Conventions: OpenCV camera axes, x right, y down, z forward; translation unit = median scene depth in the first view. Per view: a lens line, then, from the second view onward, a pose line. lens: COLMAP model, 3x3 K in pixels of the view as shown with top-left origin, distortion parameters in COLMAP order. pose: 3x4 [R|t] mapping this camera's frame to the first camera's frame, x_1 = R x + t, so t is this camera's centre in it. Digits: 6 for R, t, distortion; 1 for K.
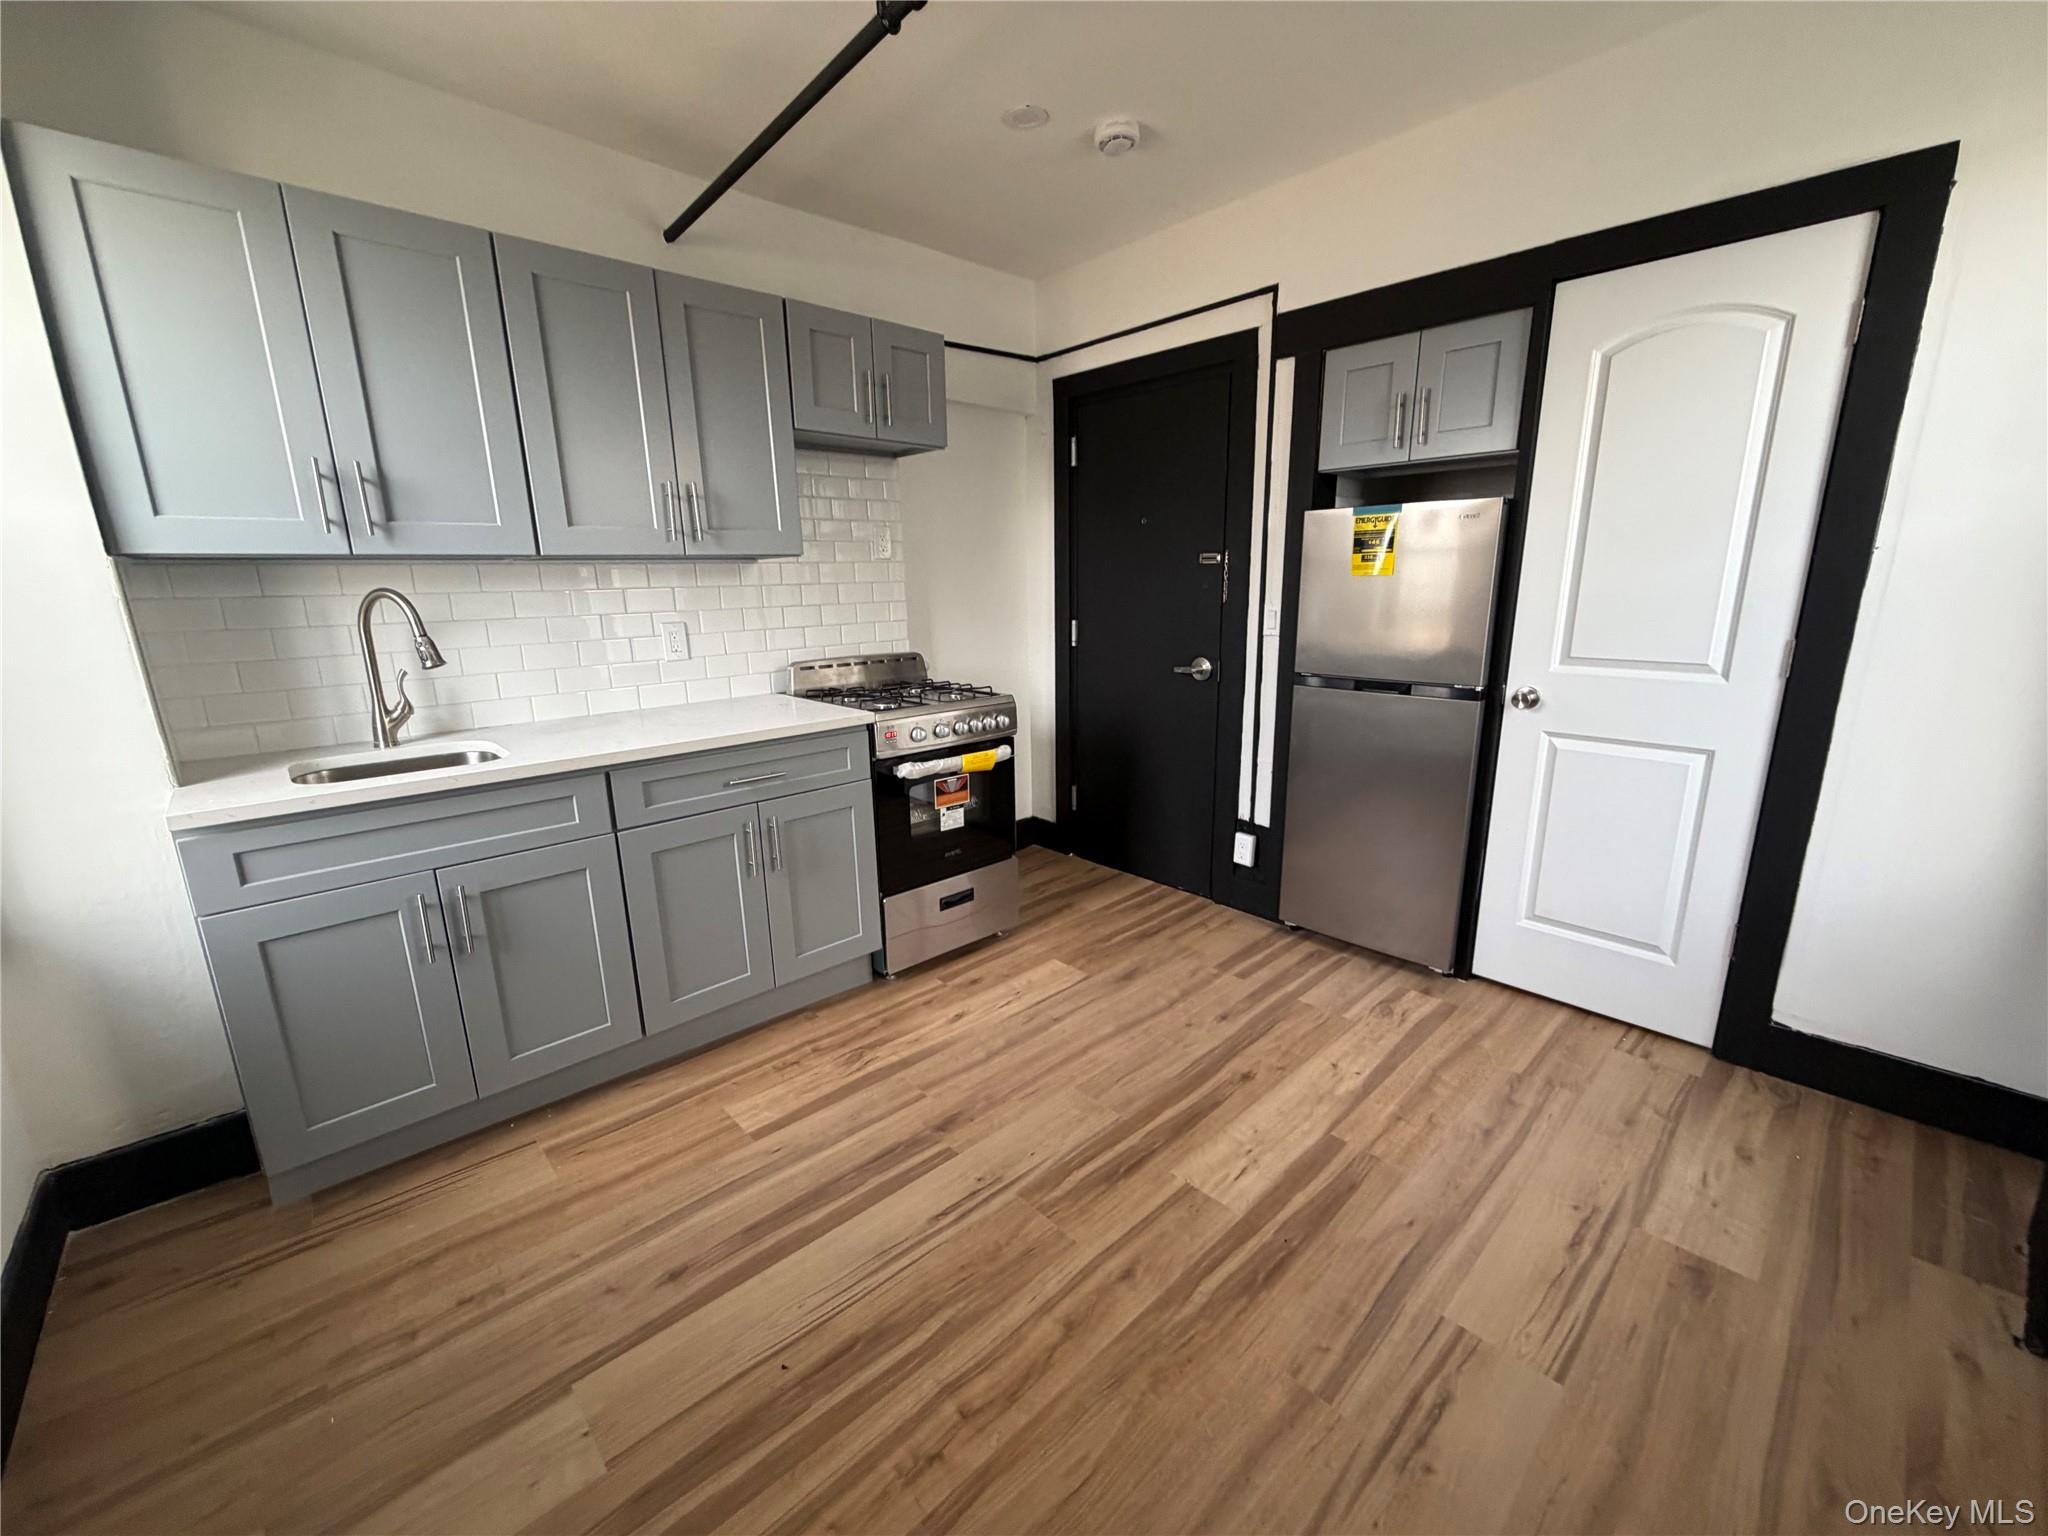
lens RADIAL K [[811.4, 0, 1019.8], [0, 811.4, 768.7], [0, 0, 1]] dist [-0.000906, -0.000266]
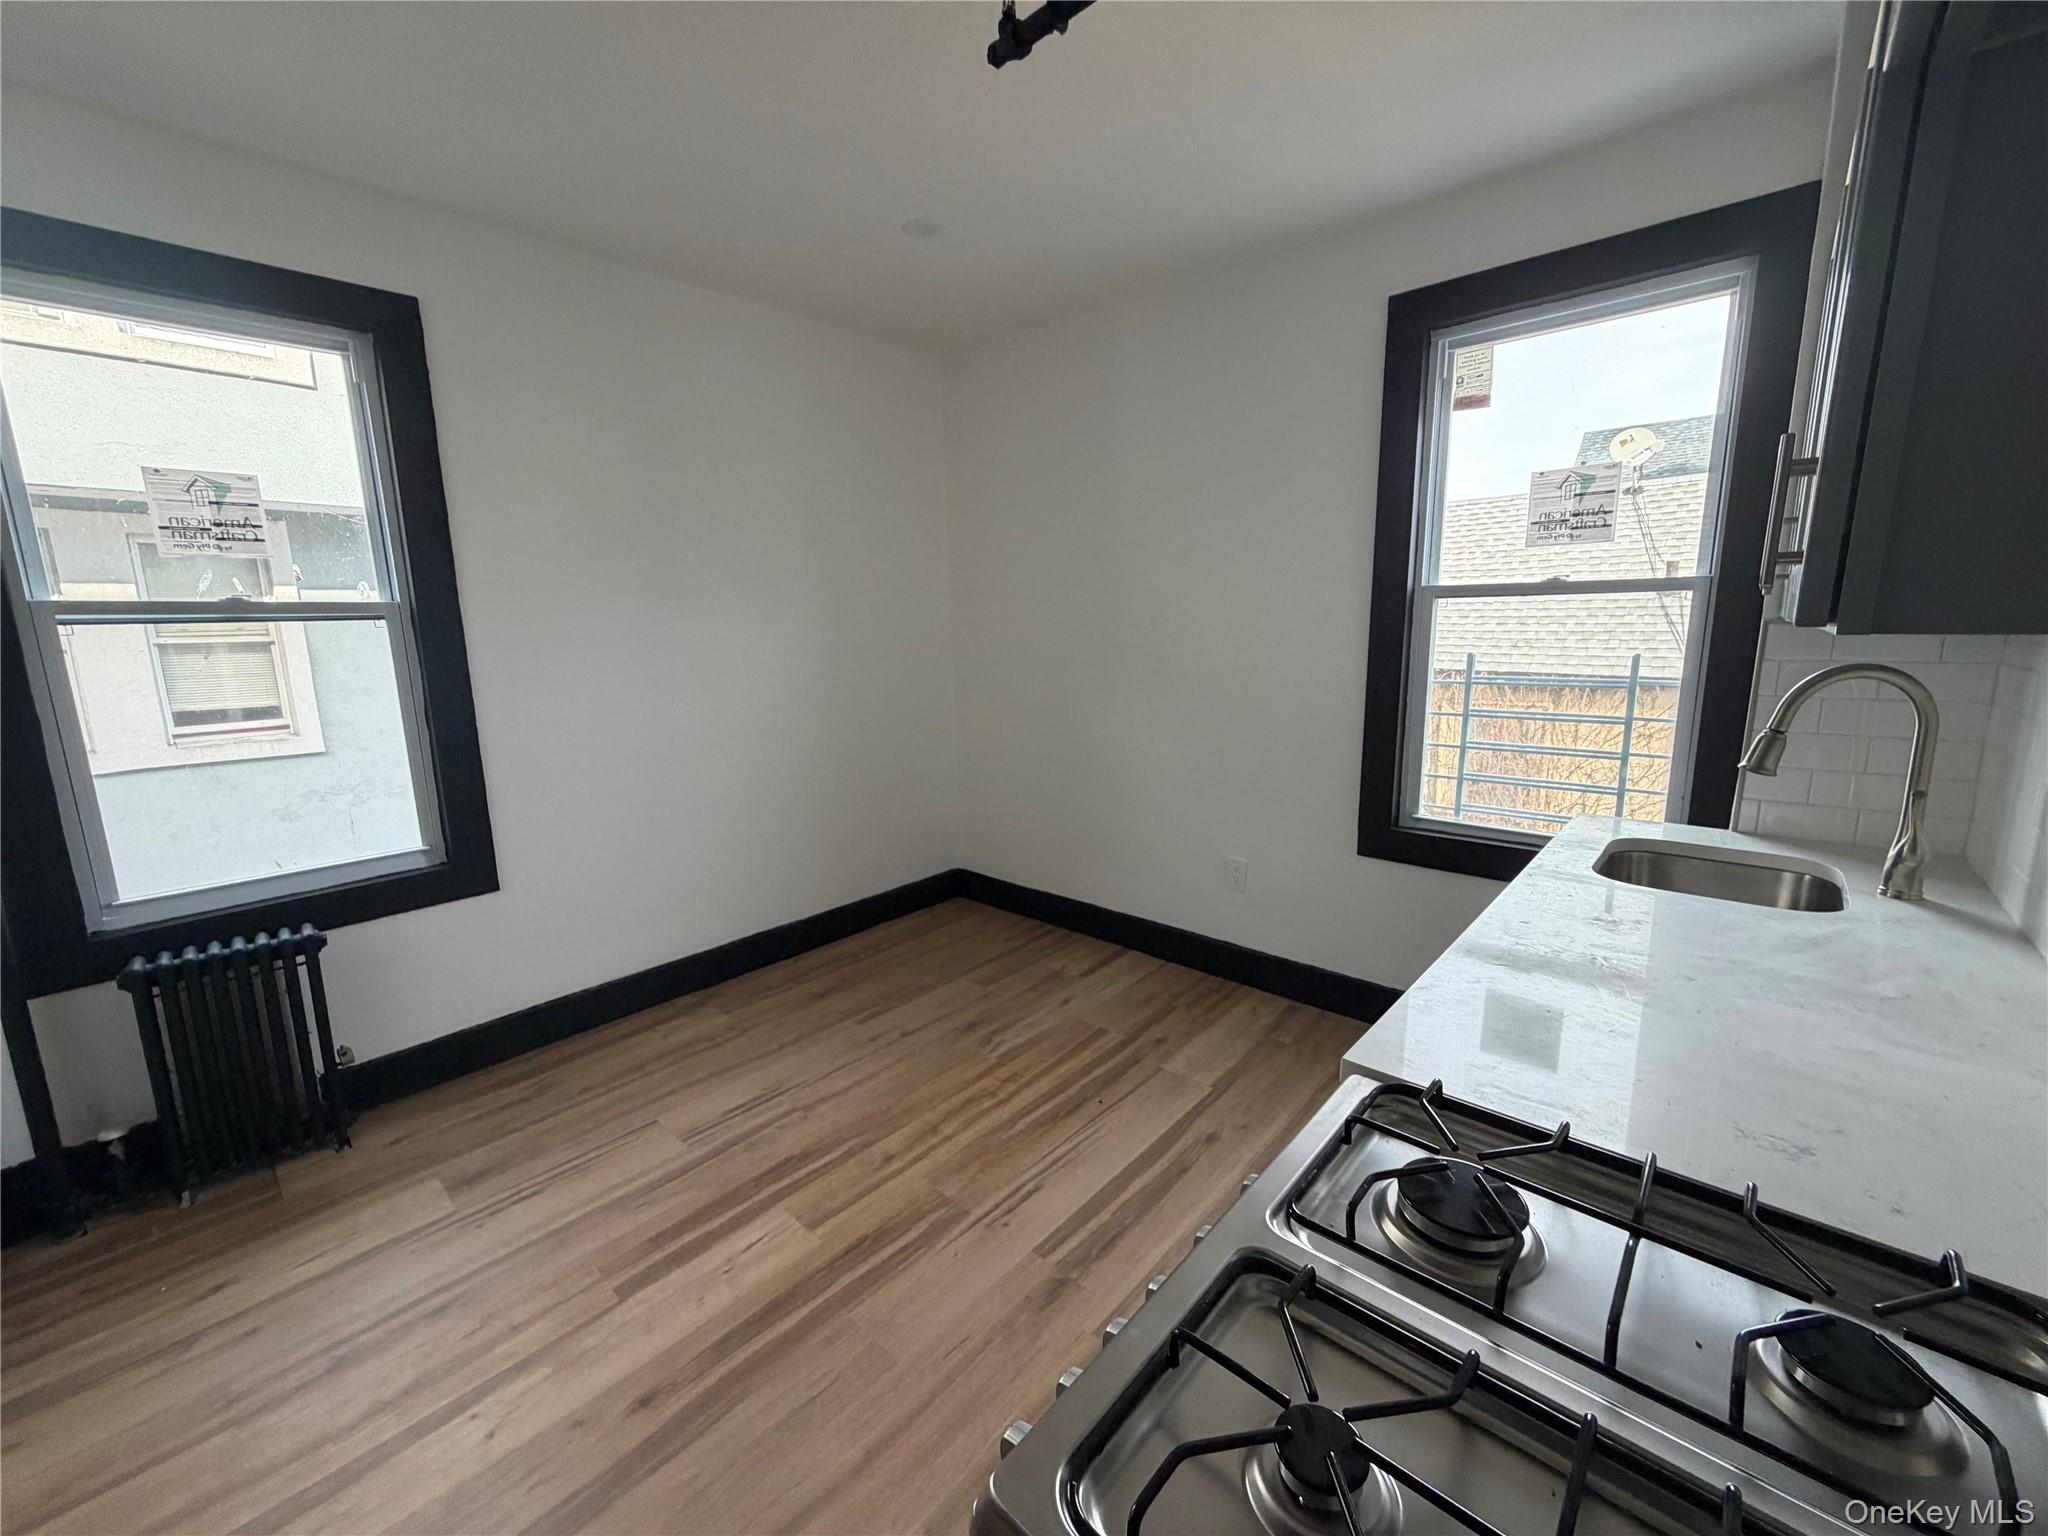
lens RADIAL K [[811.4, 0, 1019.8], [0, 811.4, 768.7], [0, 0, 1]] dist [-0.000906, -0.000266]
pose [[-0.995804, 0.051258, -0.075812, -0.018969], [0.016867, 0.917027, 0.398469, -0.497543], [0.089947, 0.395519, -0.914043, 1.870556]]
